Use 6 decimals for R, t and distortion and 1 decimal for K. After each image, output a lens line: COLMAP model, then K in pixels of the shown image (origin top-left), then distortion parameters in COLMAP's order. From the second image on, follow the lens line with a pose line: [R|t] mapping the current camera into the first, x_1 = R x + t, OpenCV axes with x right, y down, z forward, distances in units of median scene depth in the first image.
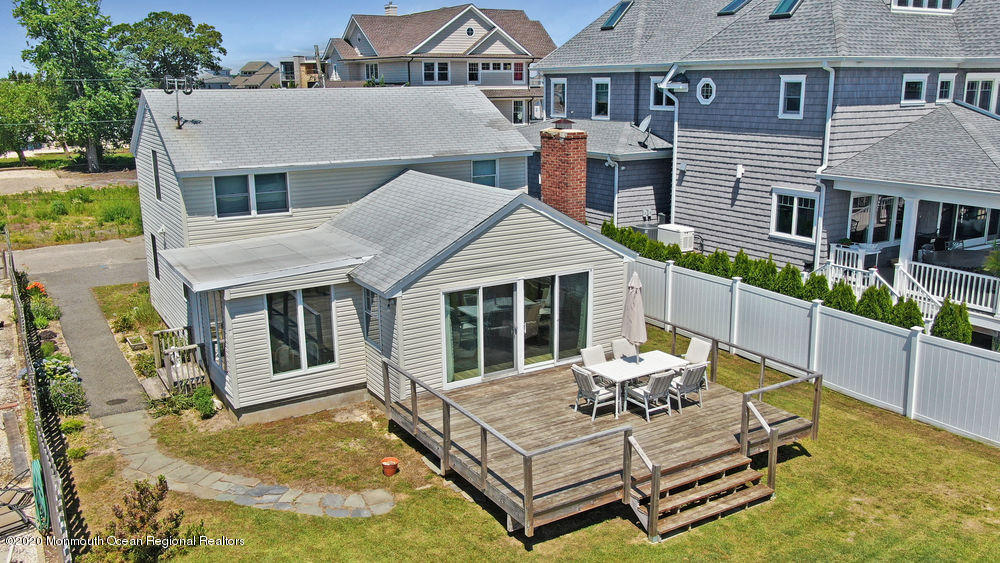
lens RADIAL K [[827.1, 0, 502.9], [0, 827.1, 284.4], [0, 0, 1]] dist [-0.017549, 0.003297]
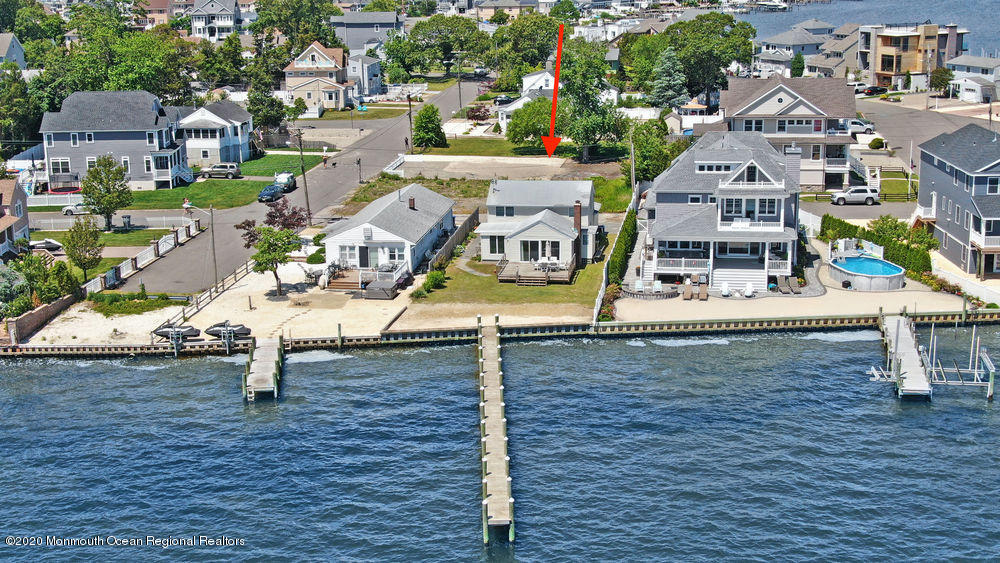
lens RADIAL K [[1440.6, 0, 499.9], [0, 1440.6, 281.3], [0, 0, 1]] dist [0.044367, 0.000000]
pose [[0.760666, 0.147800, -0.632093, 4.574803], [-0.142572, 0.987998, 0.059447, -0.207475], [0.633293, 0.044899, 0.772608, -4.841951]]
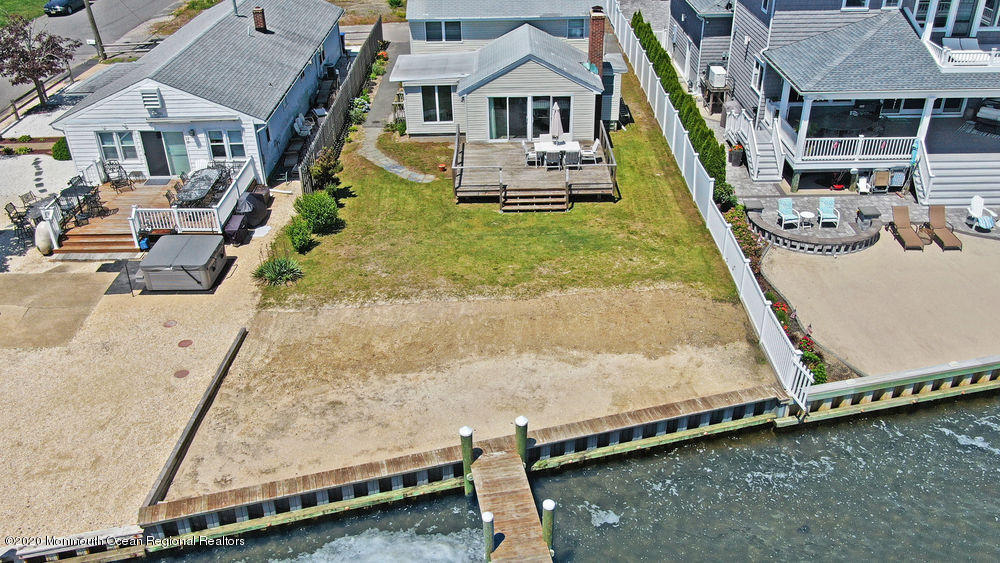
lens RADIAL K [[827.1, 0, 499.0], [0, 827.1, 283.7], [0, 0, 1]] dist [-0.017549, 0.003297]
pose [[0.852301, 0.258511, -0.454703, 1.008913], [-0.111889, 0.939314, 0.324300, -0.224352], [0.510944, -0.225525, 0.829502, -0.849876]]
